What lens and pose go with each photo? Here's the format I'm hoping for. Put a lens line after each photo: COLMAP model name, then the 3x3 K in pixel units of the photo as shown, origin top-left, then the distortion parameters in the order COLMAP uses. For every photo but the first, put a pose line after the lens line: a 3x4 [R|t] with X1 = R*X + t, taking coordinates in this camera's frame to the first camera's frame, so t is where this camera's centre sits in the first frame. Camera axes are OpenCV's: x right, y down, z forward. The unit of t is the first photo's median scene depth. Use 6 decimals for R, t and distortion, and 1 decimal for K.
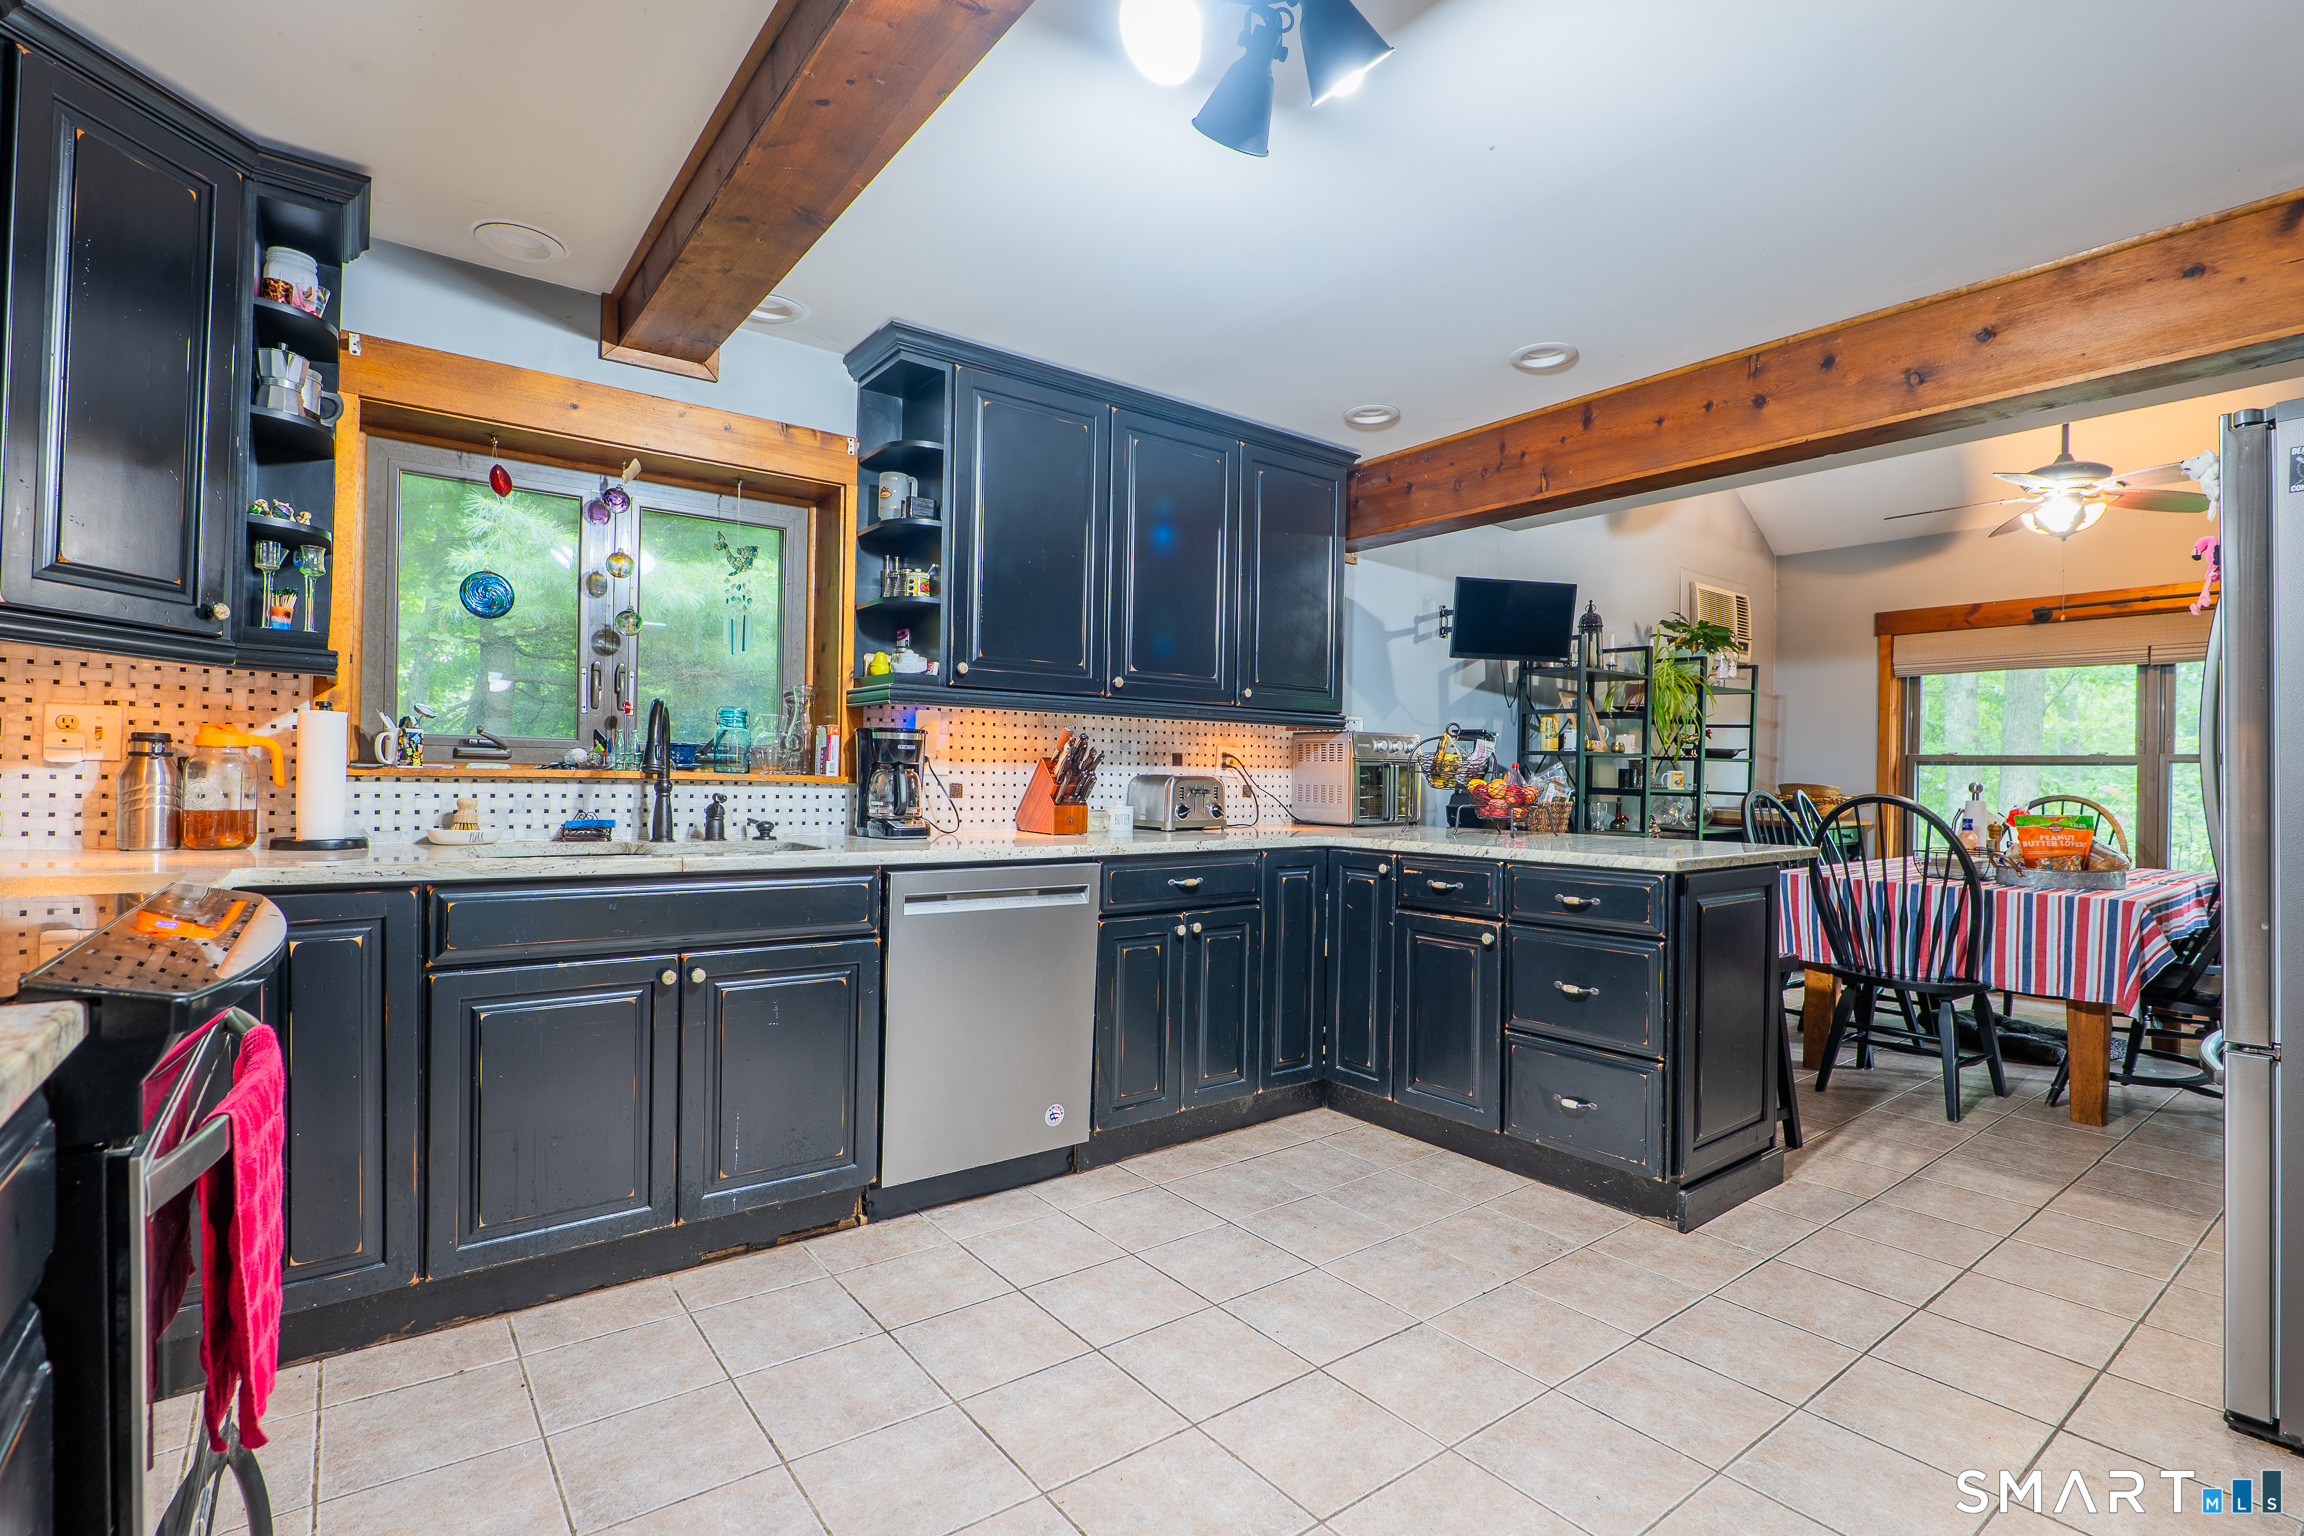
lens RADIAL K [[1084.1, 0, 1172.2], [0, 1084.1, 774.1], [0, 0, 1]] dist [-0.021184, 0.000808]
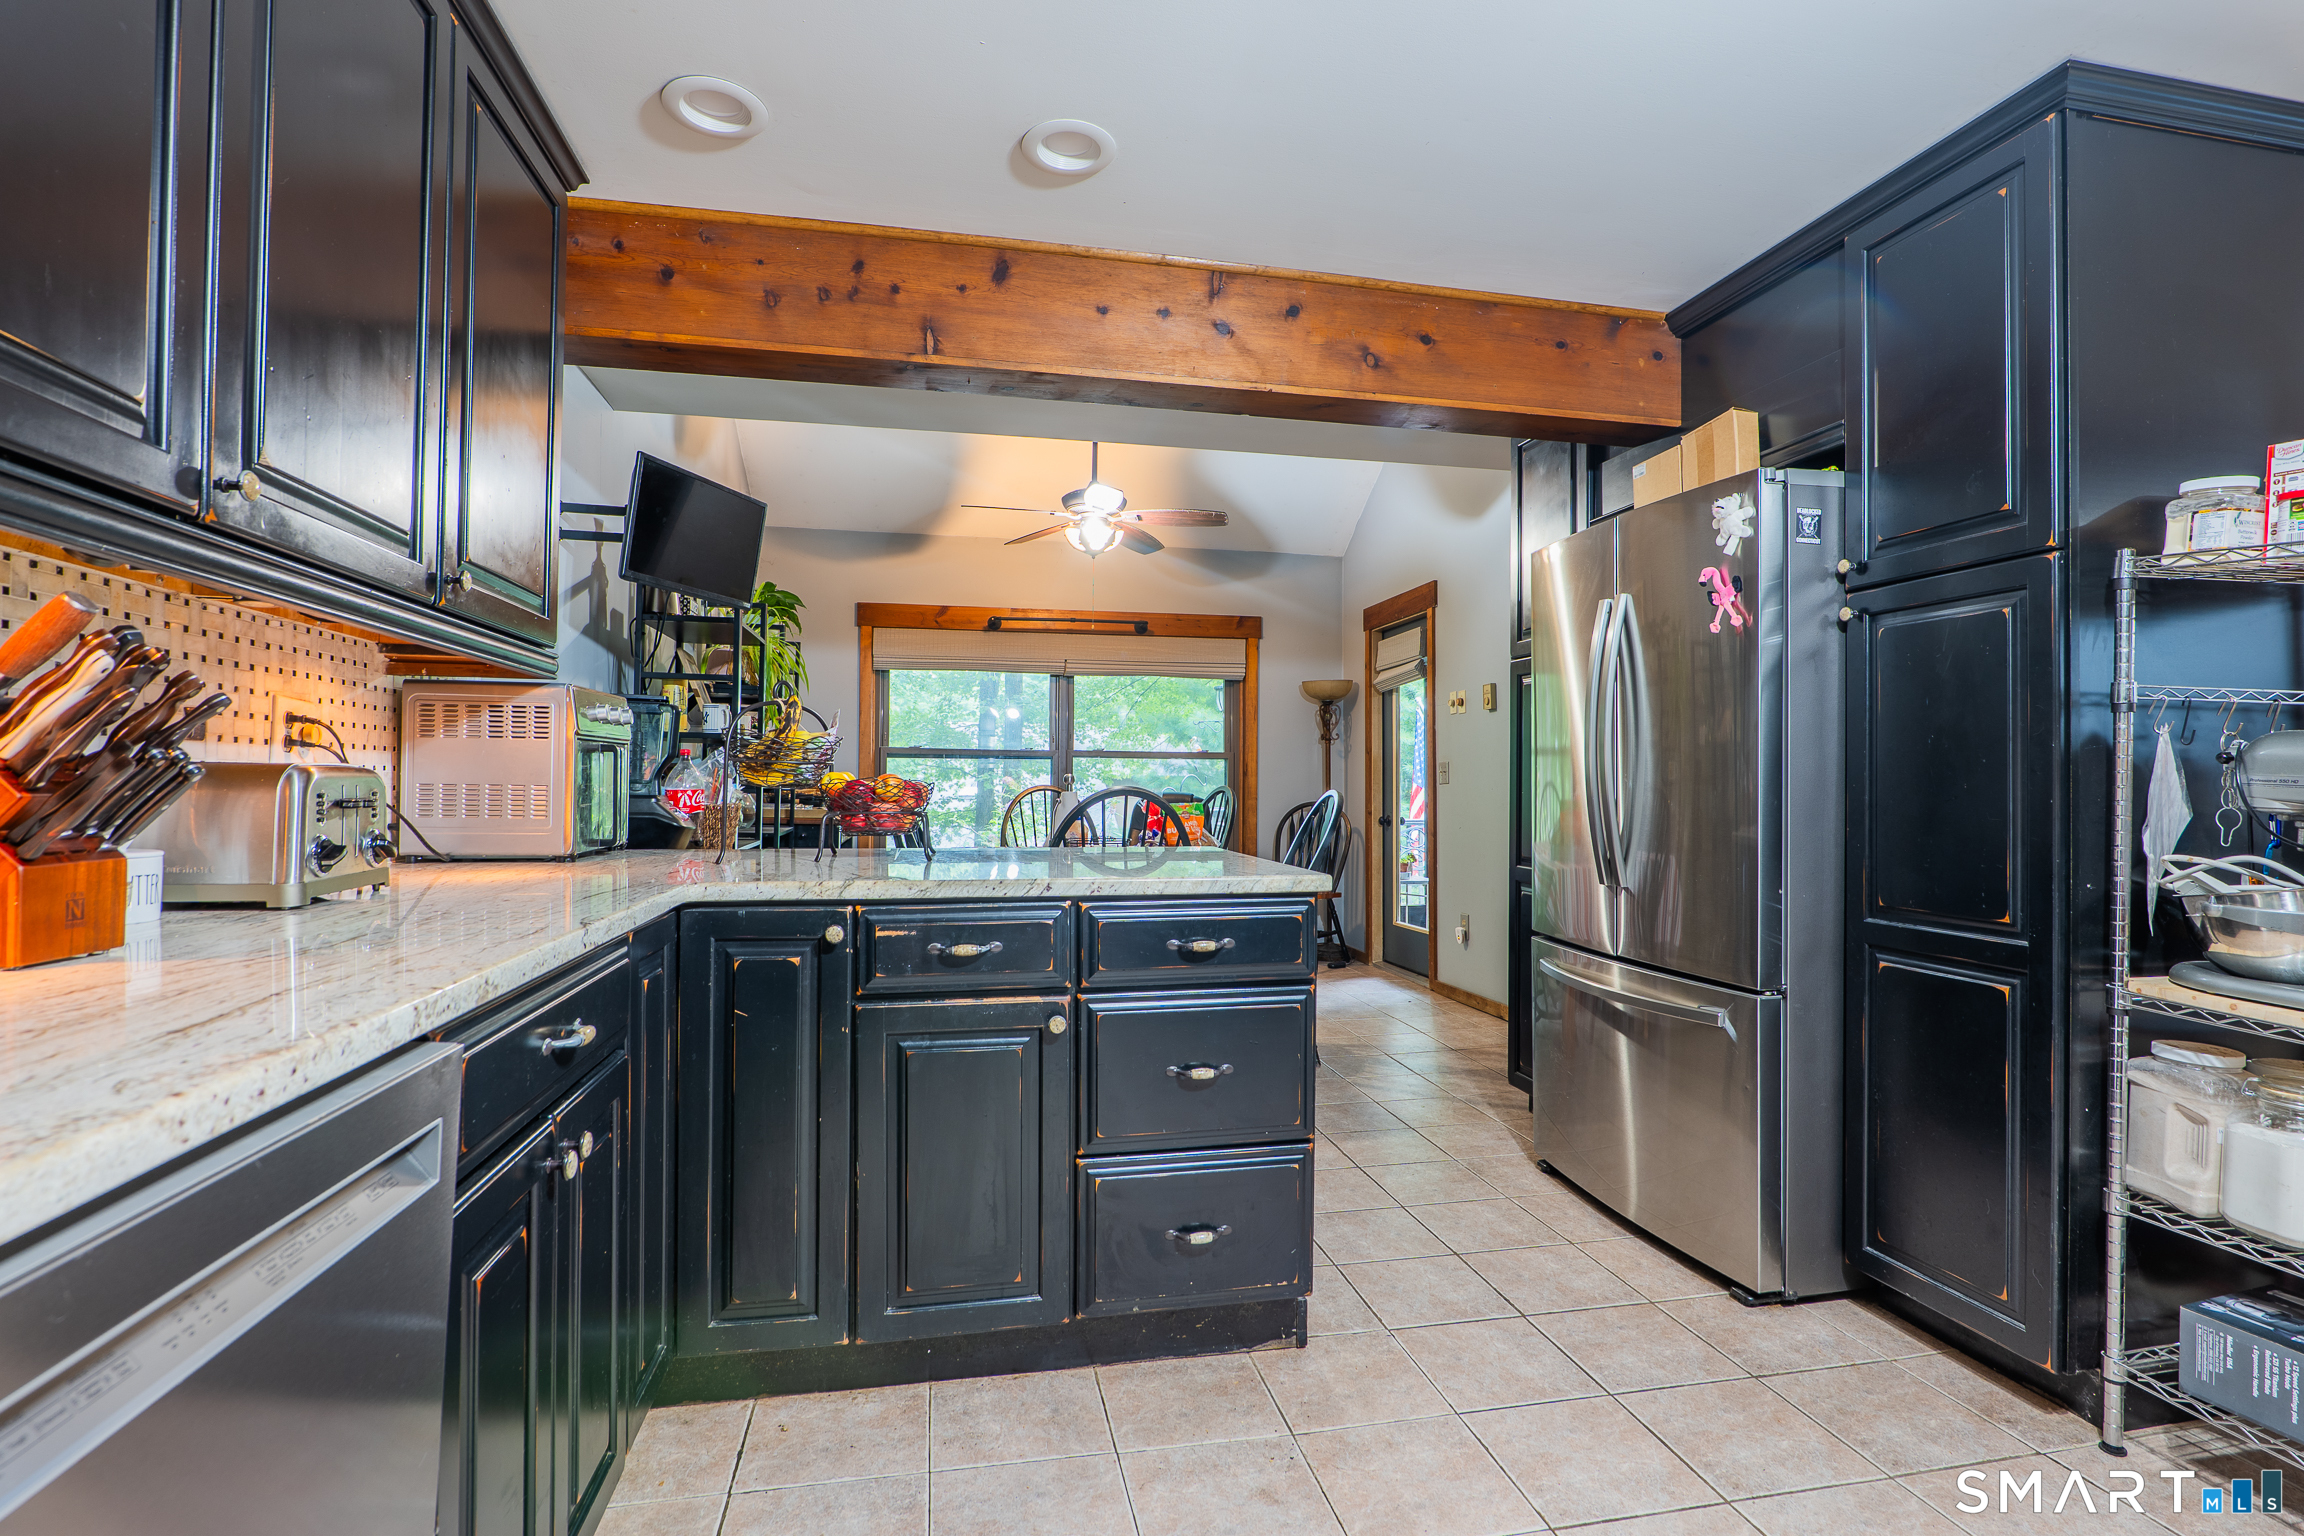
lens RADIAL K [[1084.1, 0, 1149.1], [0, 1084.1, 772.8], [0, 0, 1]] dist [-0.021184, 0.000808]
pose [[0.442652, -0.003150, 0.896688, -0.226938], [-0.002974, 0.999983, 0.004981, 0.001786], [-0.896689, -0.004871, 0.442635, 0.607436]]
